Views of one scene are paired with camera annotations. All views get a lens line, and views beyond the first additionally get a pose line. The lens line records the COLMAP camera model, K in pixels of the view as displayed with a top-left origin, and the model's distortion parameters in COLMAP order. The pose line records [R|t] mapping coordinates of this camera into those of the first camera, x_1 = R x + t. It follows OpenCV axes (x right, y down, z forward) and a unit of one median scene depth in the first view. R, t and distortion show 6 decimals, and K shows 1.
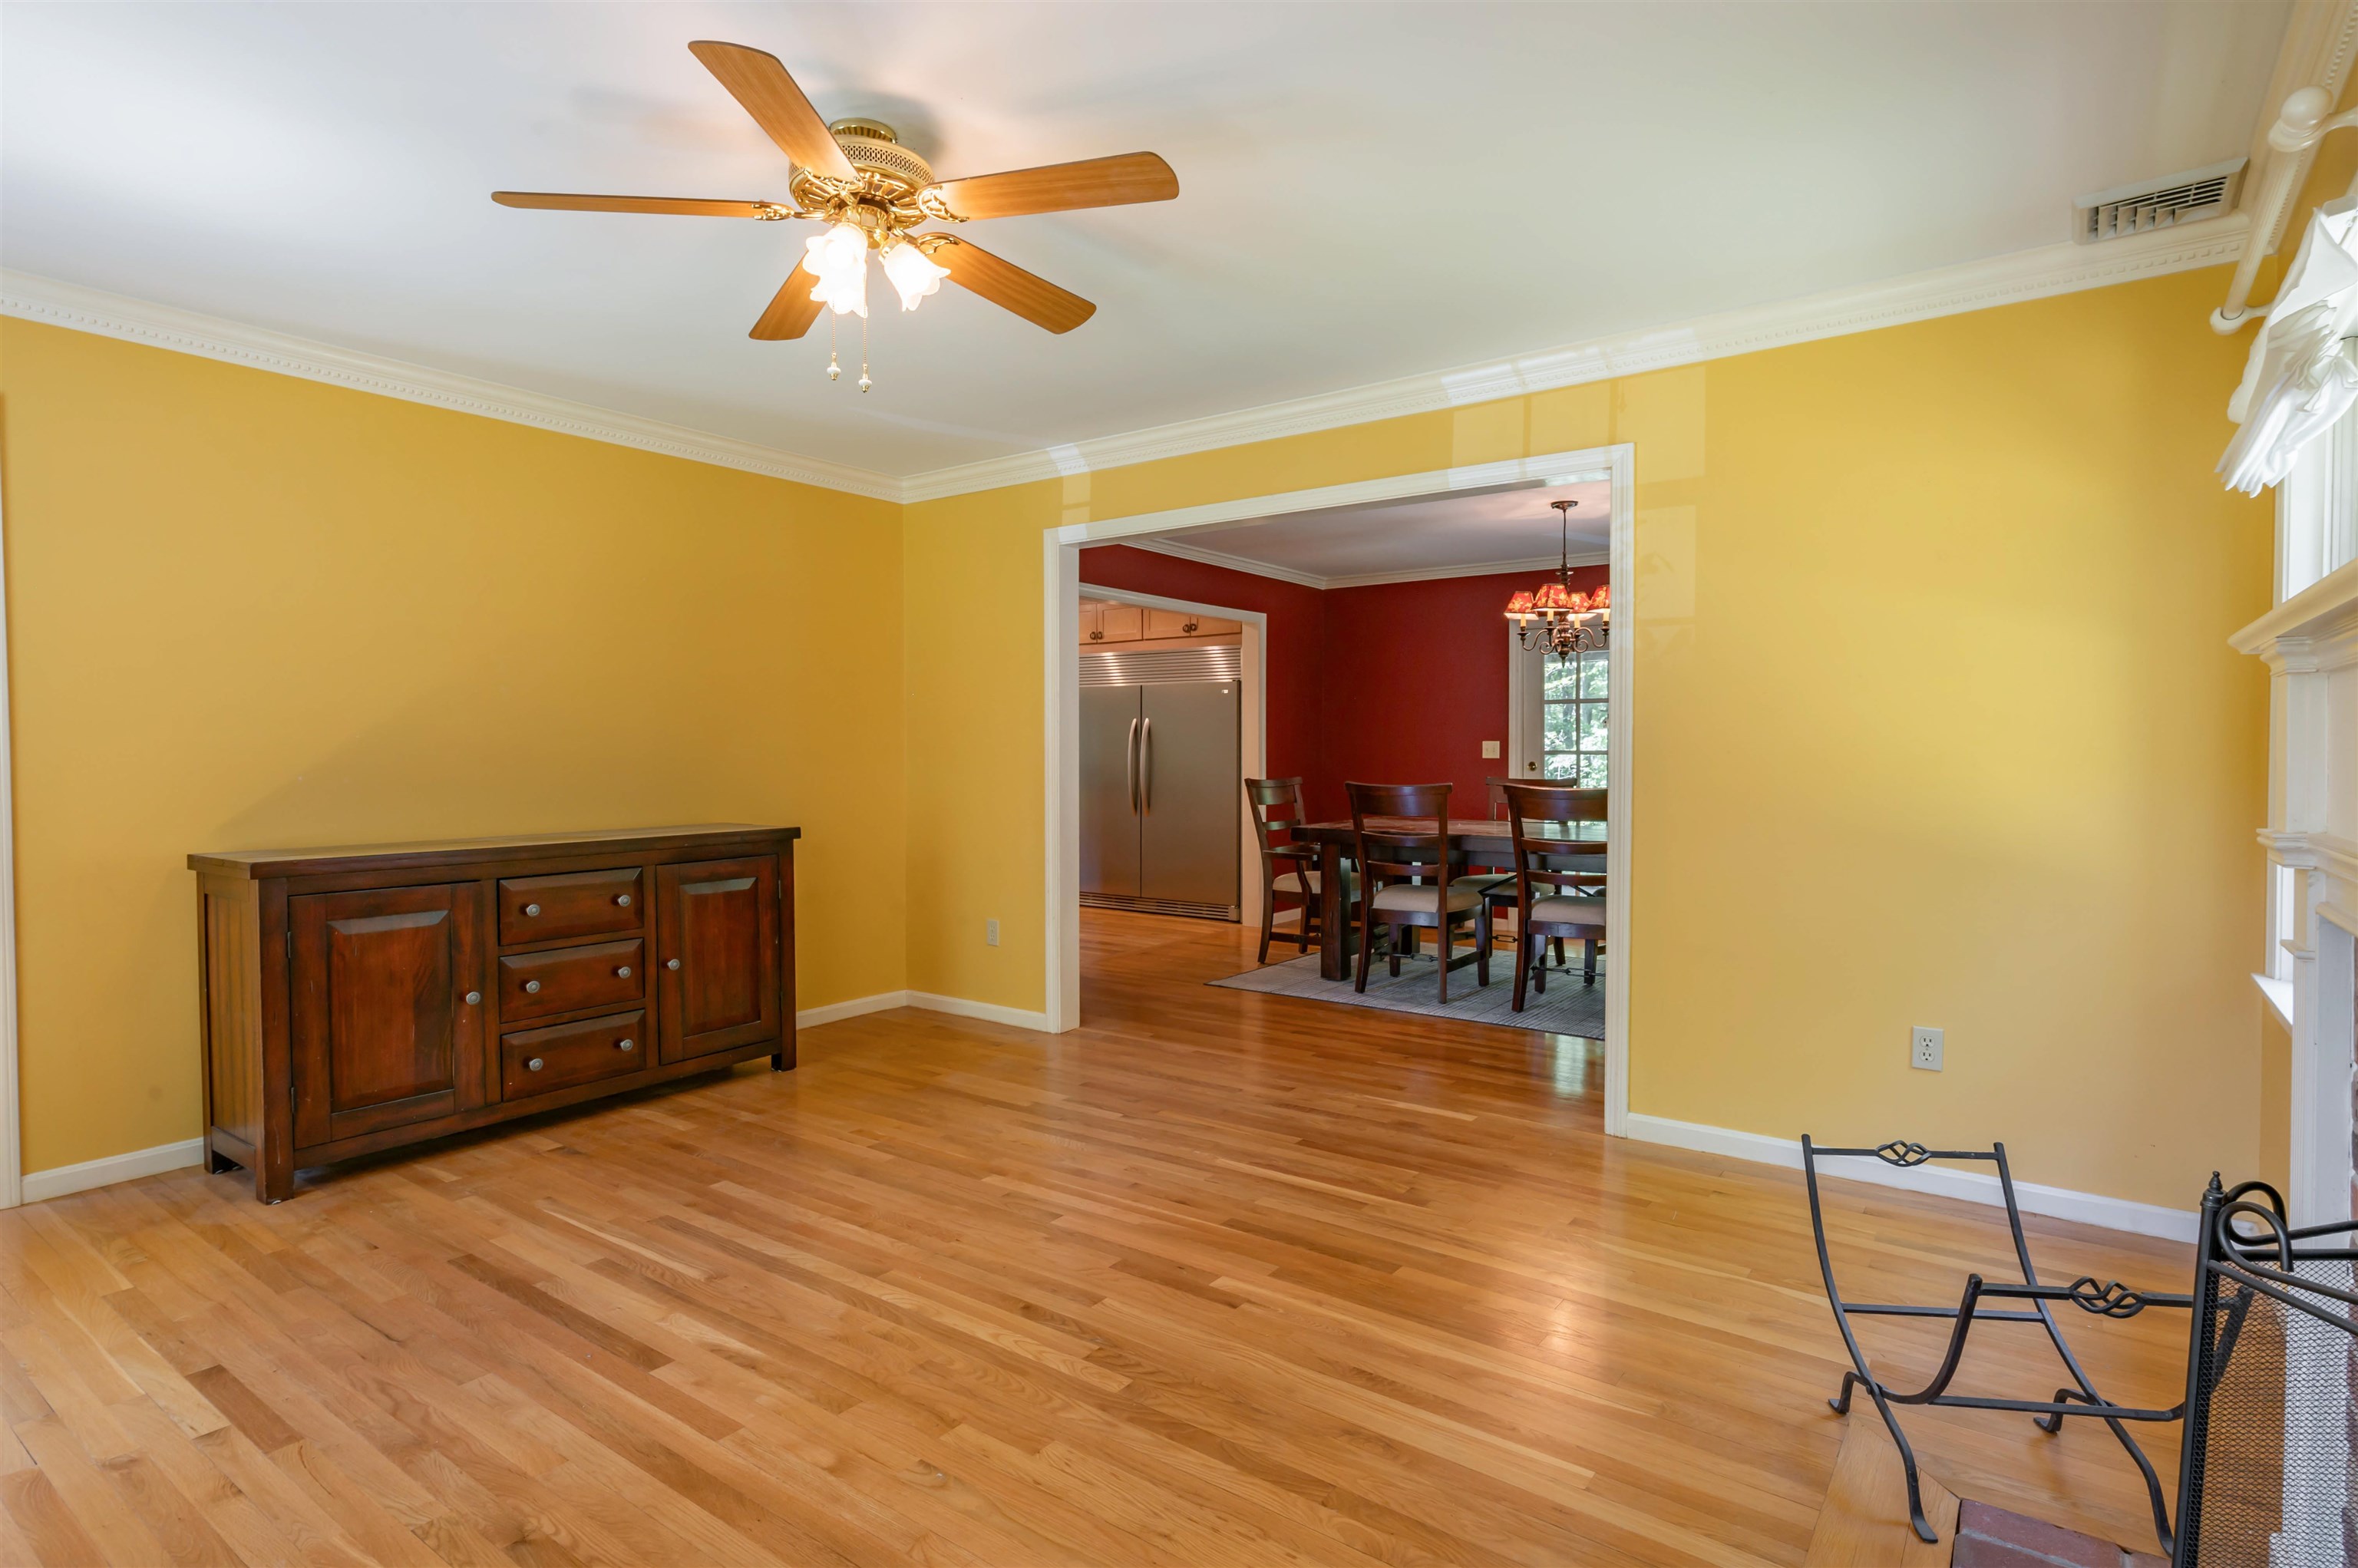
lens RADIAL K [[1143.9, 0, 1158.8], [0, 1143.9, 782.0], [0, 0, 1]] dist [-0.004447, 0.002436]
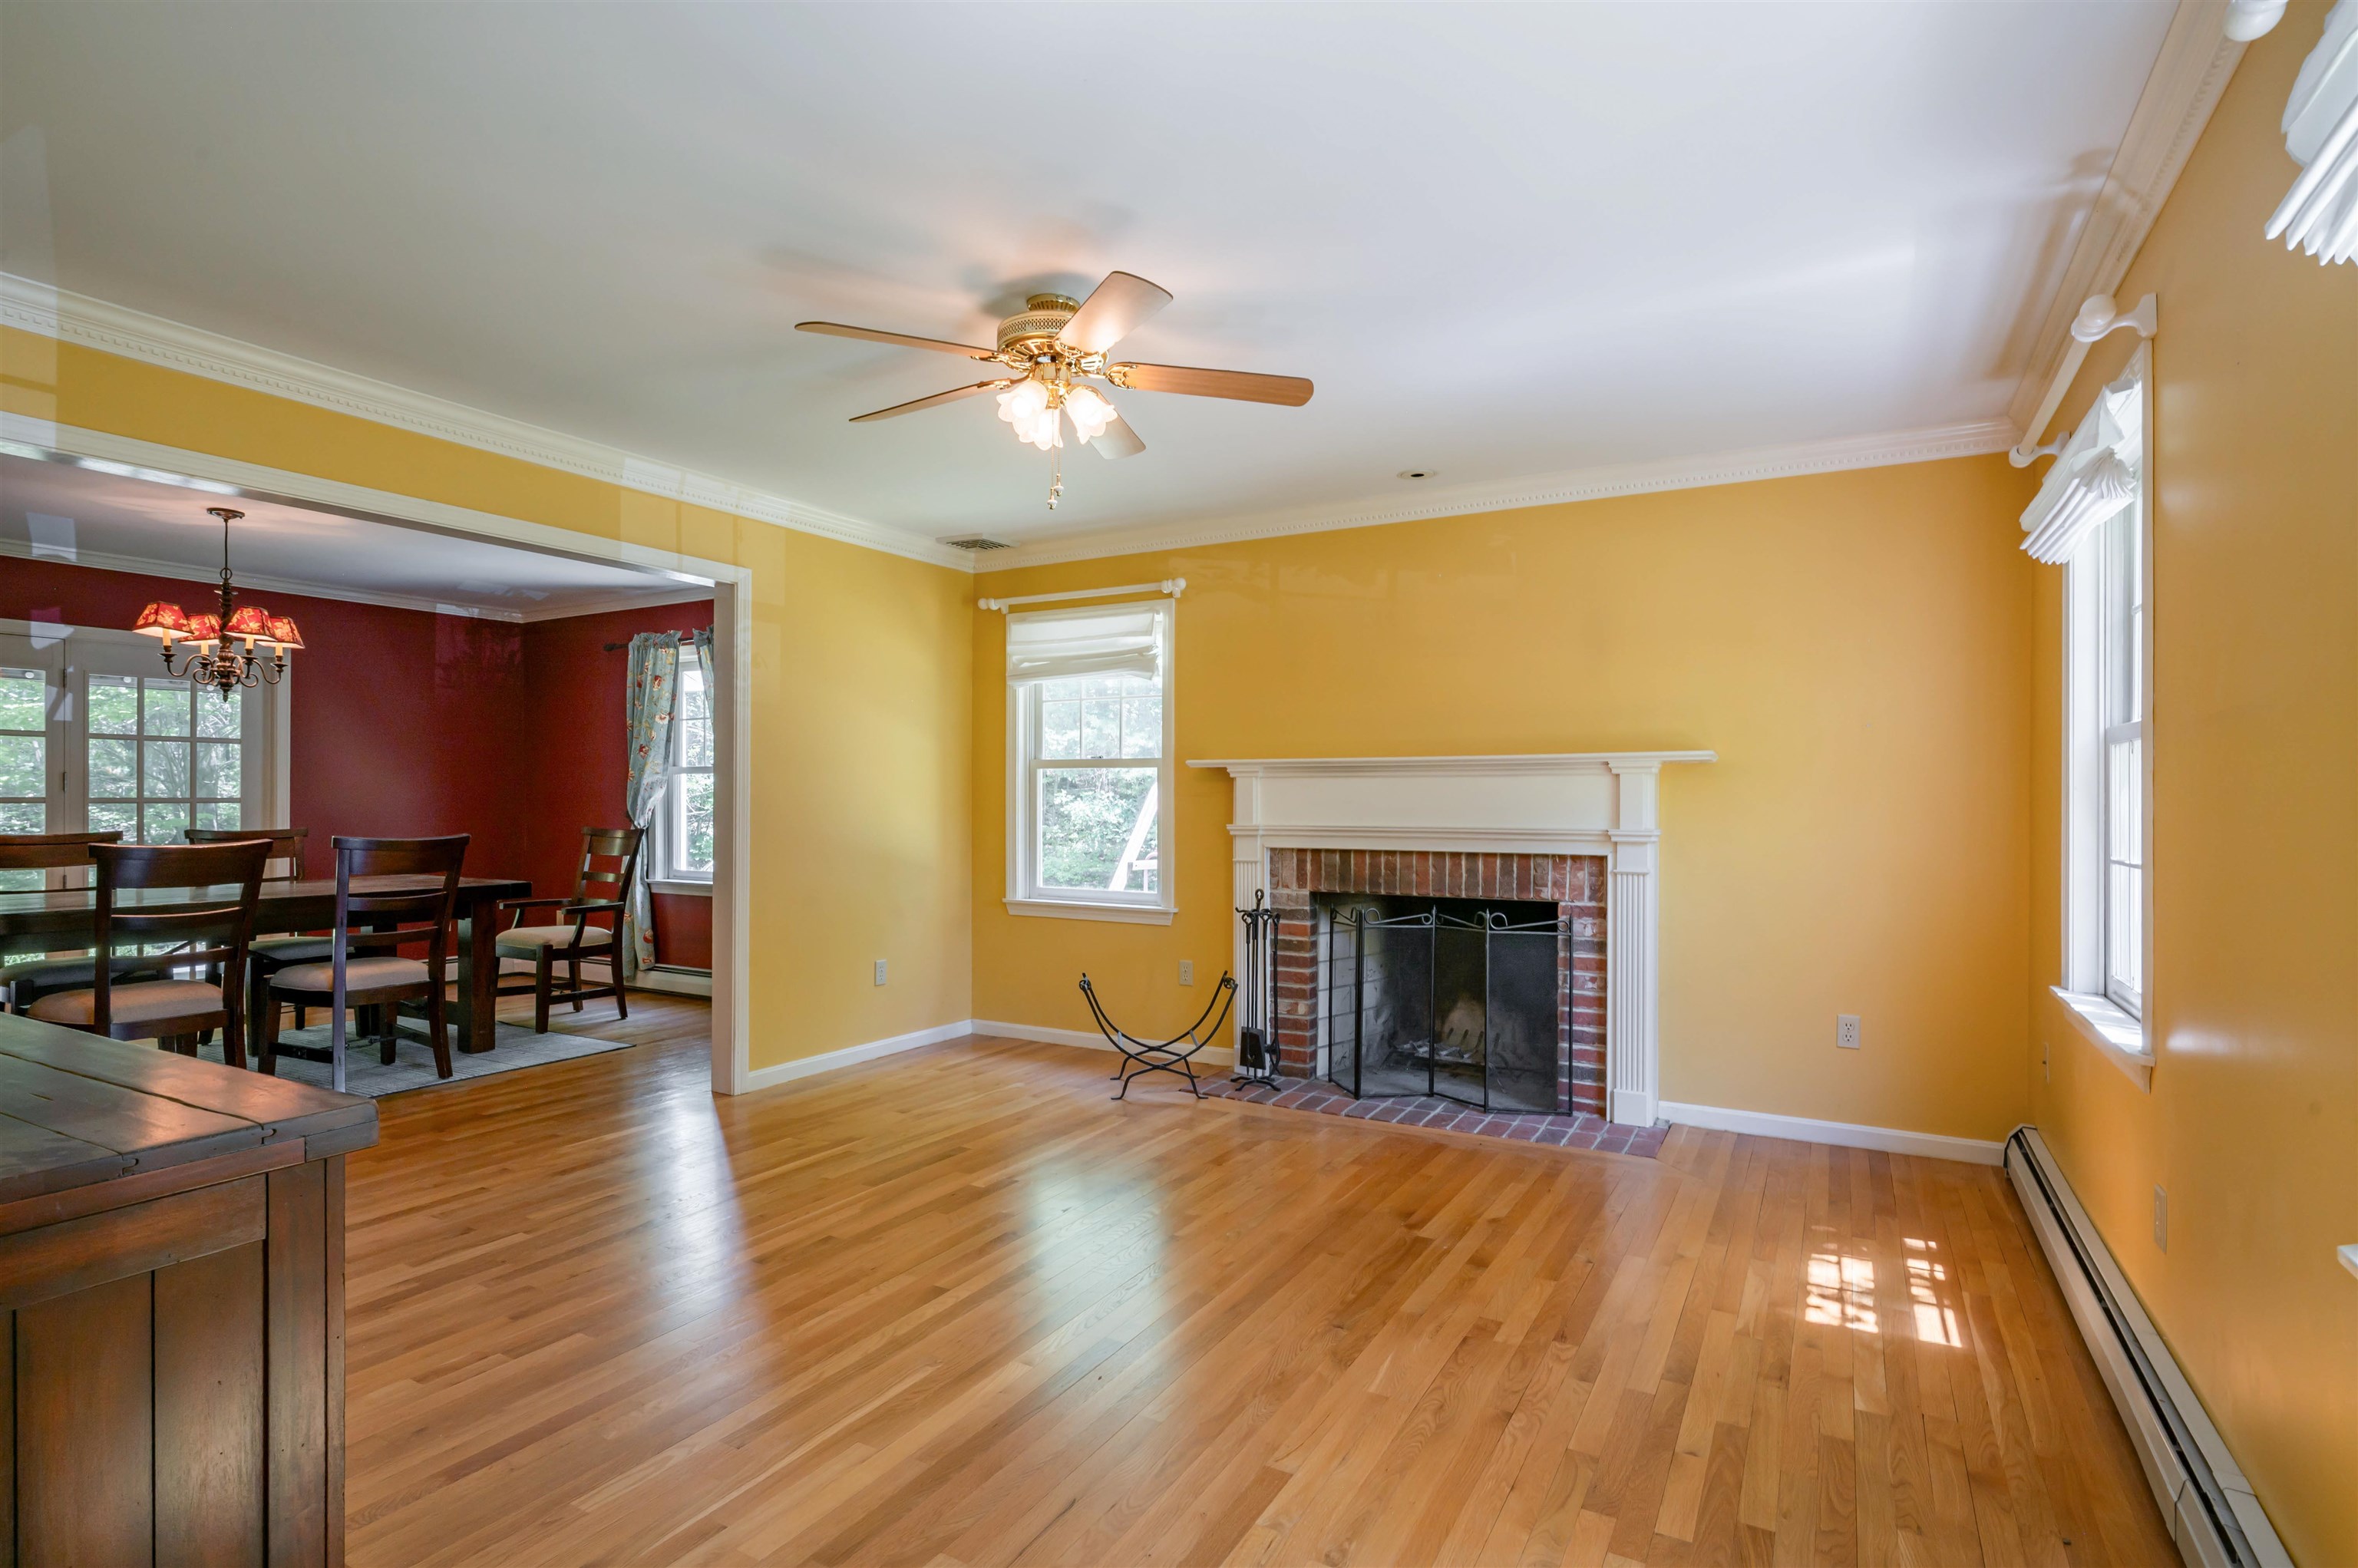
lens RADIAL K [[1143.9, 0, 1173.9], [0, 1143.9, 781.0], [0, 0, 1]] dist [-0.004447, 0.002436]
pose [[-0.090288, 0.017345, 0.995765, -0.915694], [0.024873, 0.999576, -0.015156, -0.014518], [-0.995605, 0.023399, -0.090681, 0.597948]]
